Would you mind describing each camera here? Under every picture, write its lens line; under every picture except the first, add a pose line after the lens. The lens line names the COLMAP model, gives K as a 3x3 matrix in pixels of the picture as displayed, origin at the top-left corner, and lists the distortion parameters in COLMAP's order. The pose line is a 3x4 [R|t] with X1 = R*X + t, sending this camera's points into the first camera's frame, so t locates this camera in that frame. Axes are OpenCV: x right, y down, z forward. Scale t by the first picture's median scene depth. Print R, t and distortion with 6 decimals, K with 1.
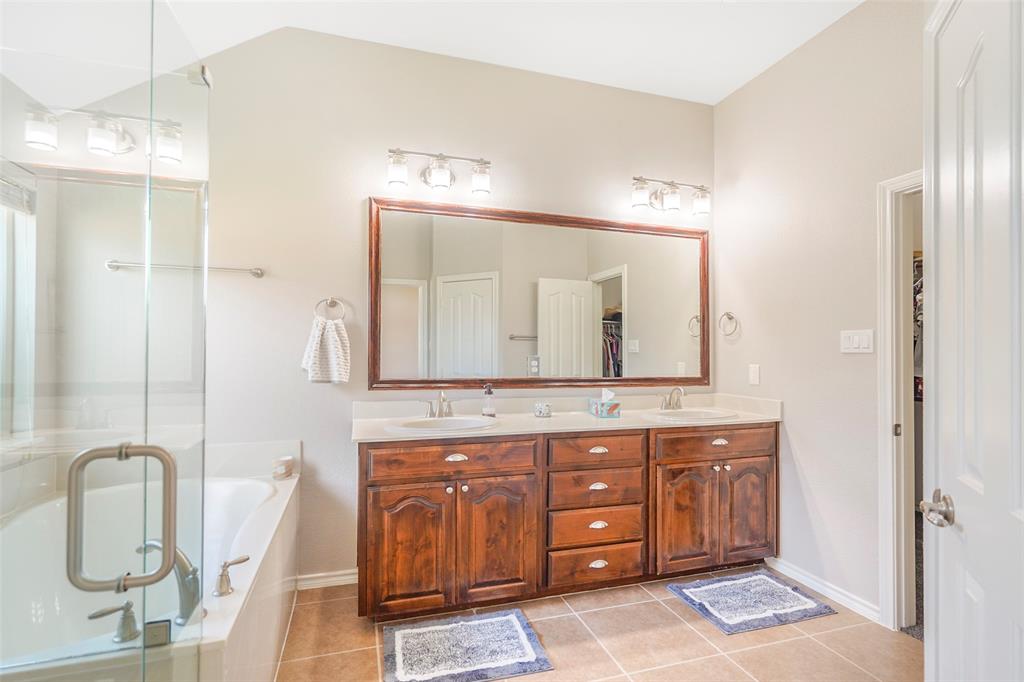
lens RADIAL K [[481.1, 0, 510.6], [0, 481.1, 346.9], [0, 0, 1]] dist [-0.017186, 0.000259]
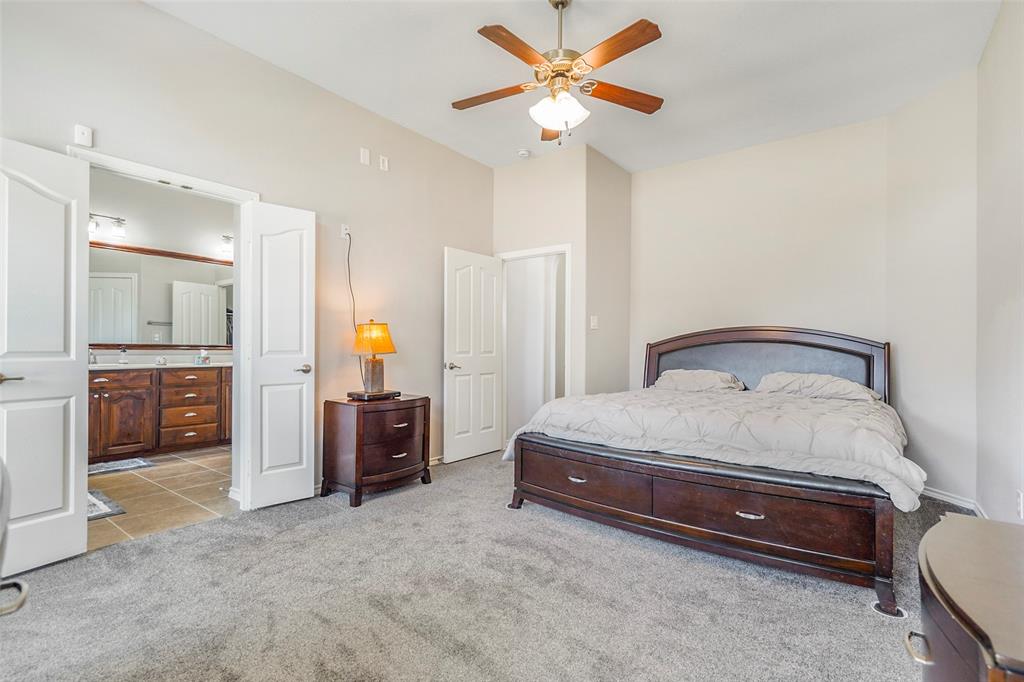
lens RADIAL K [[511.1, 0, 509.9], [0, 511.1, 345.8], [0, 0, 1]] dist [0.000425, 0.000172]
pose [[0.838307, 0.002871, 0.545191, 0.134339], [-0.004935, 0.999985, 0.002322, 0.071674], [-0.545176, -0.004637, 0.838308, -1.496173]]
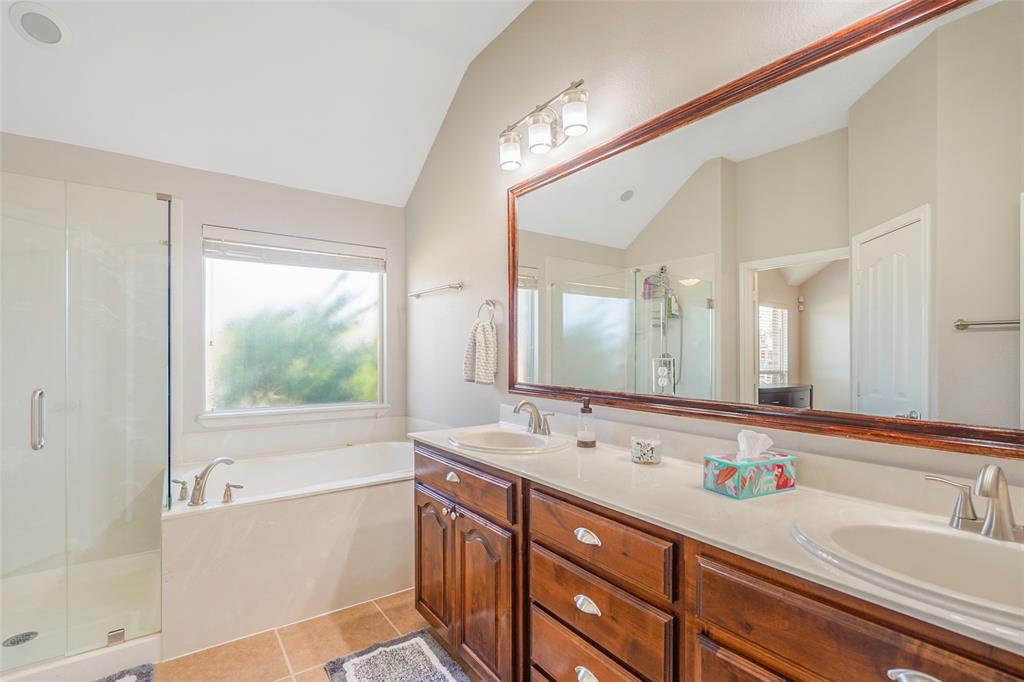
lens RADIAL K [[488.4, 0, 508.0], [0, 488.4, 351.6], [0, 0, 1]] dist [-0.016328, 0.000024]
pose [[0.309245, -0.005379, -0.950967, 0.660140], [0.005973, 0.999975, -0.003714, 0.013430], [0.950963, -0.004532, 0.309270, 0.745491]]
